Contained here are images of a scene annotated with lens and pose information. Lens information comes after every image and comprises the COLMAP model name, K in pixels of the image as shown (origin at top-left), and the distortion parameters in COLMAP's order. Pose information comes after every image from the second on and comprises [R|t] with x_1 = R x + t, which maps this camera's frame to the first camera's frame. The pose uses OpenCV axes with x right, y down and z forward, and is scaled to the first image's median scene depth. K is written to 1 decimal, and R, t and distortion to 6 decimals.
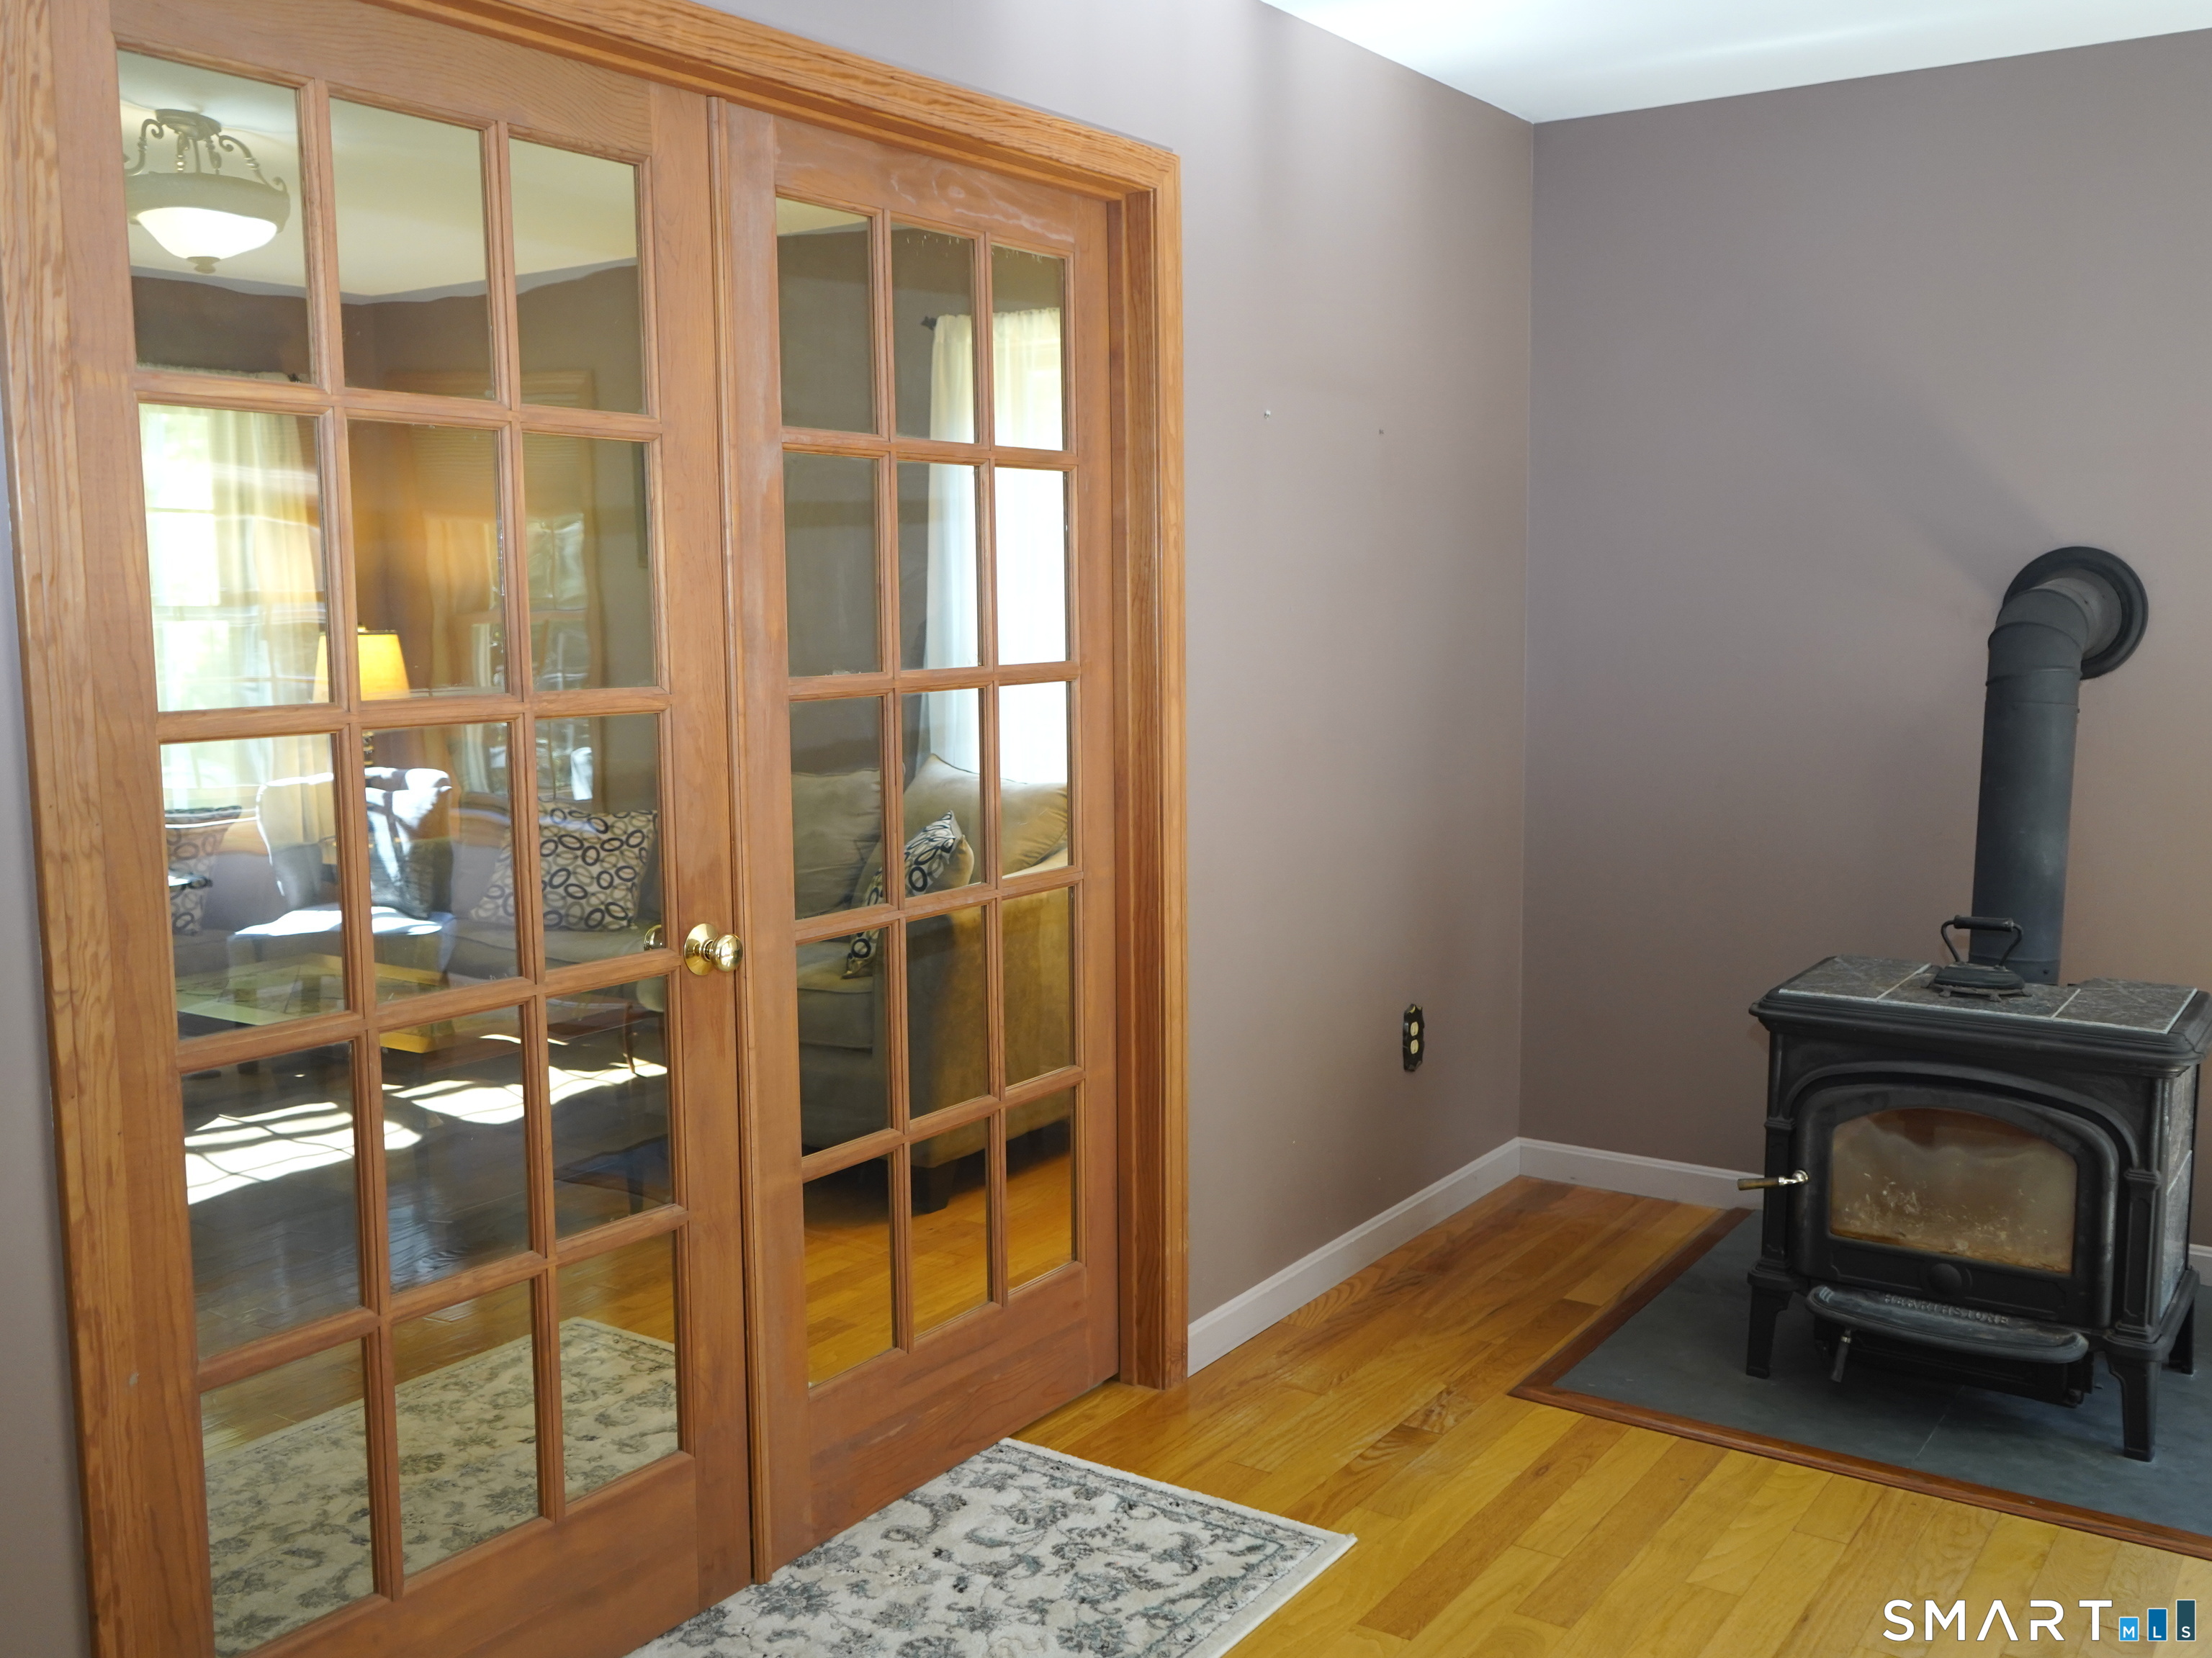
lens RADIAL K [[2026.0, 0, 1105.5], [0, 2026.0, 827.5], [0, 0, 1]] dist [-0.003346, 0.000000]
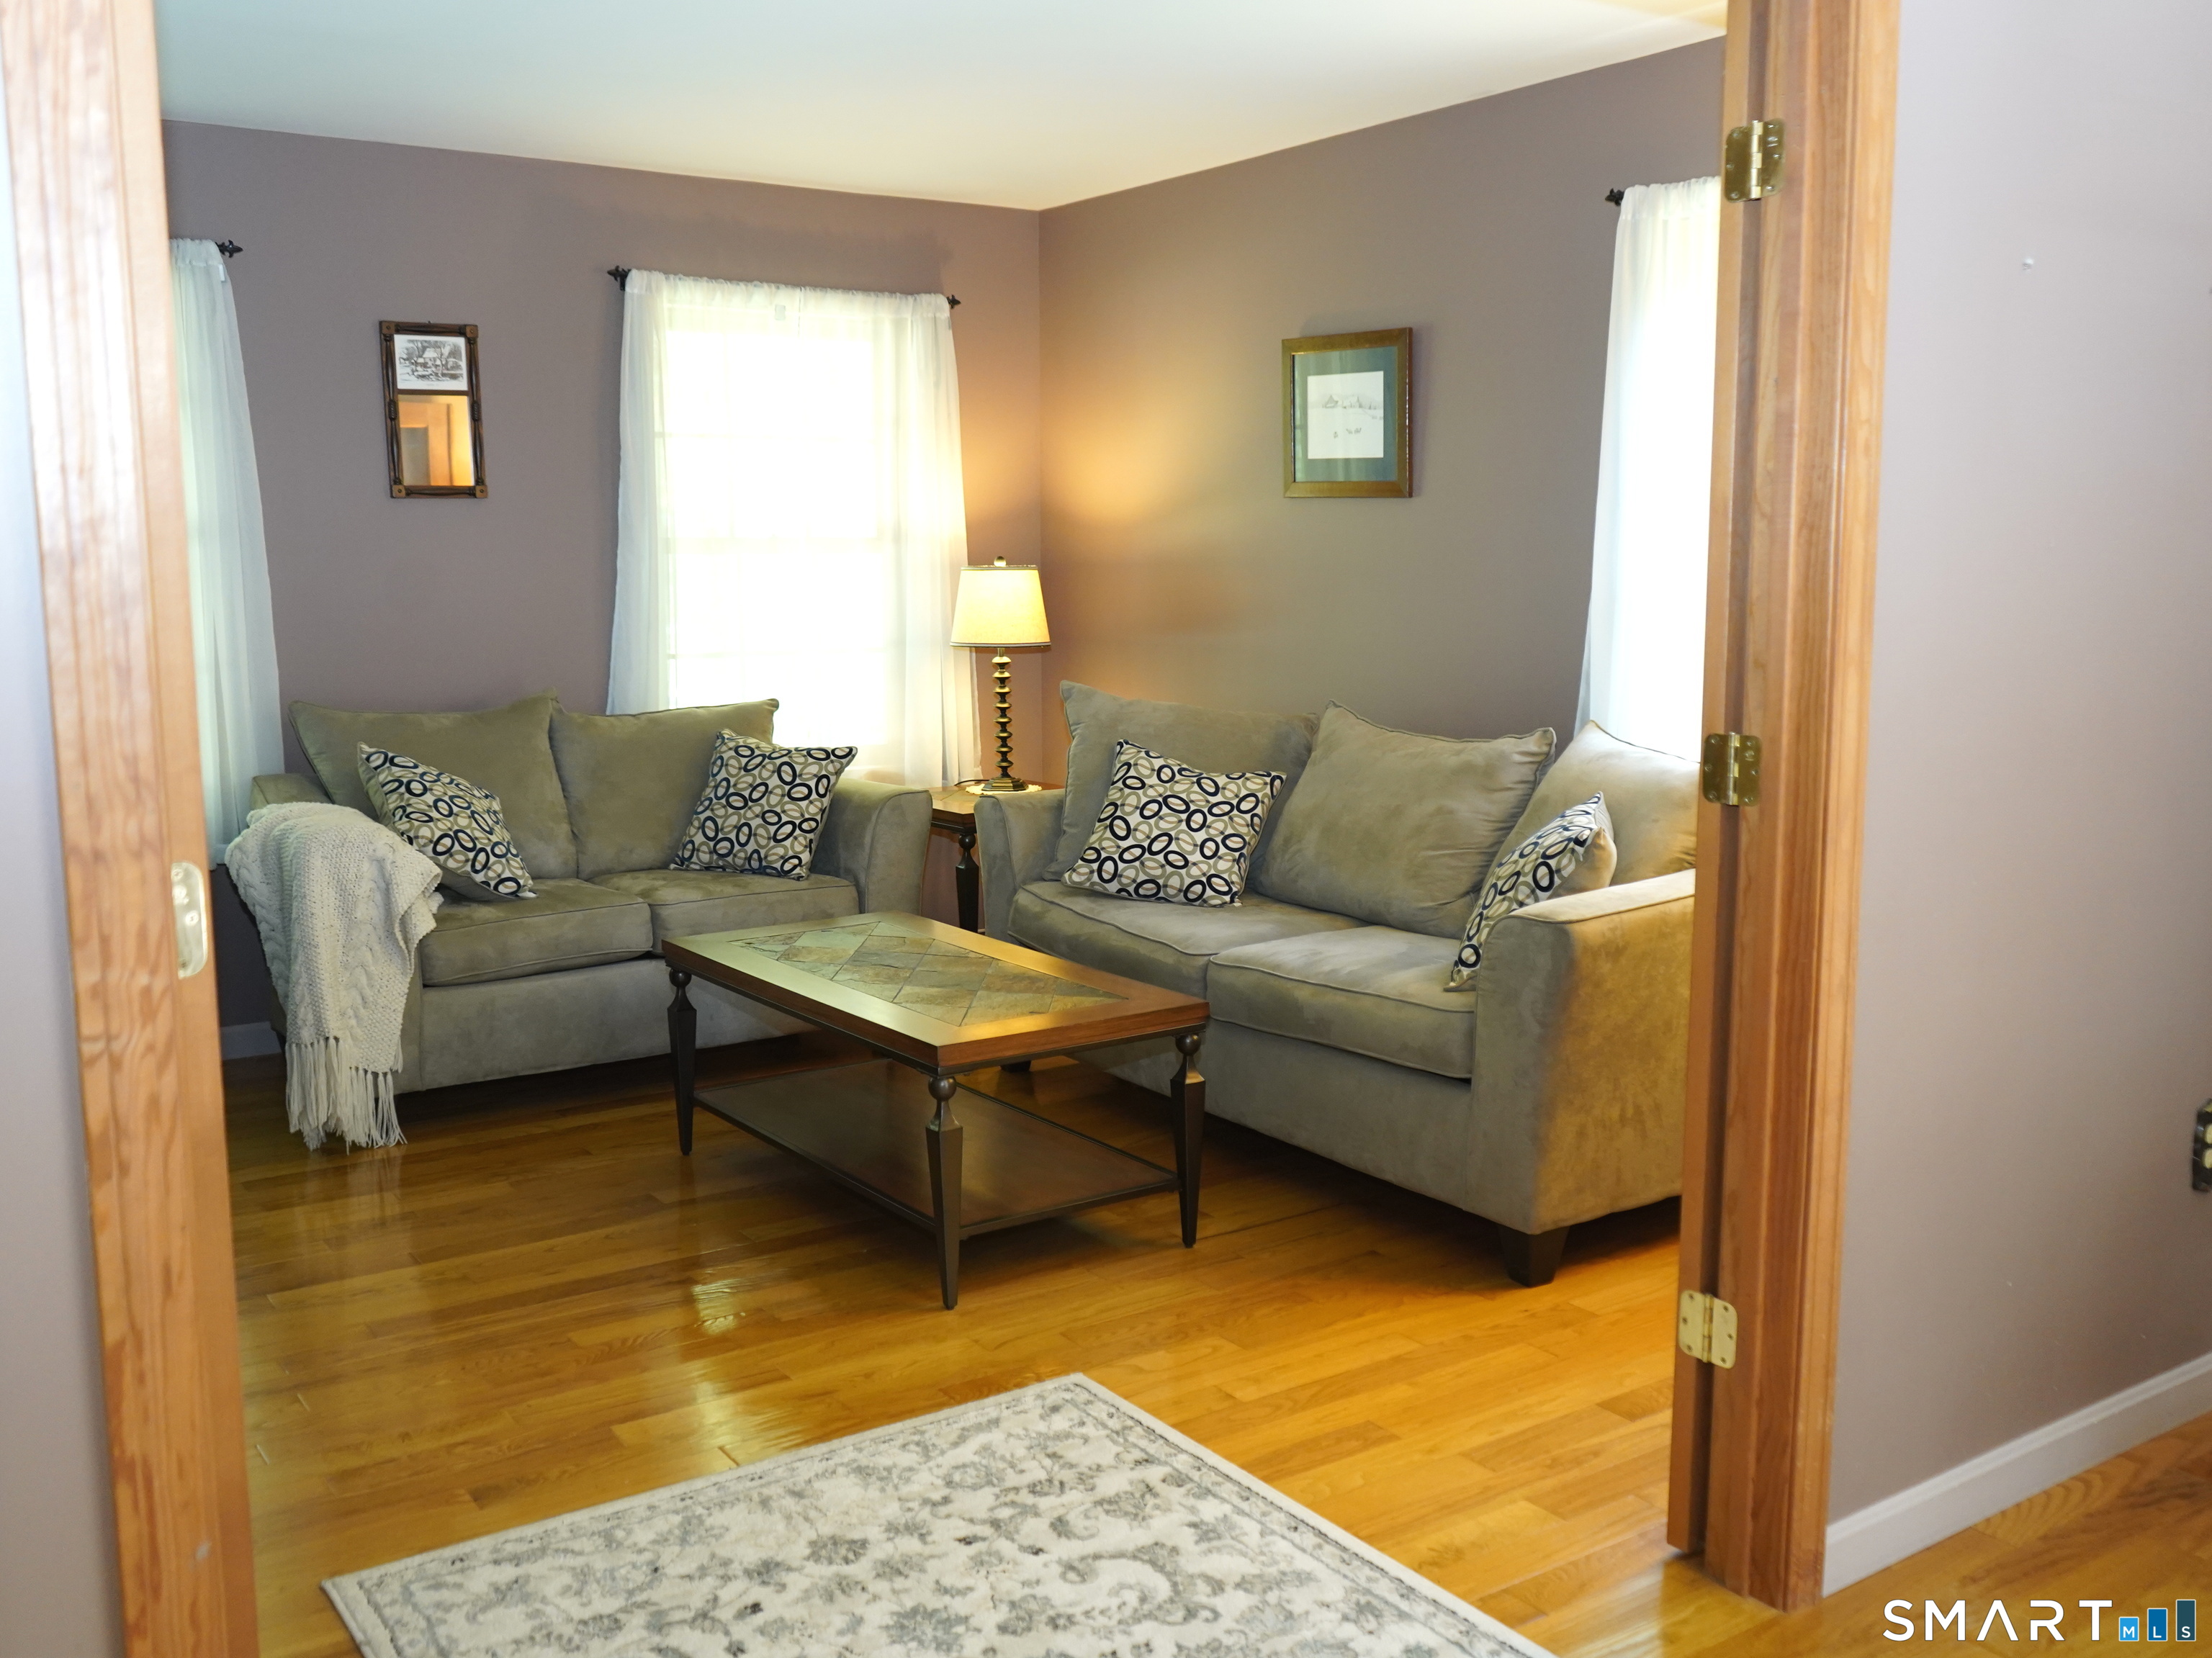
lens RADIAL K [[2026.0, 0, 1107.5], [0, 2026.0, 838.2], [0, 0, 1]] dist [-0.003346, 0.000000]
pose [[0.932082, 0.058727, -0.357456, 0.046067], [-0.047124, 0.998043, 0.041092, -0.020393], [0.359170, -0.021456, 0.933026, 0.235168]]
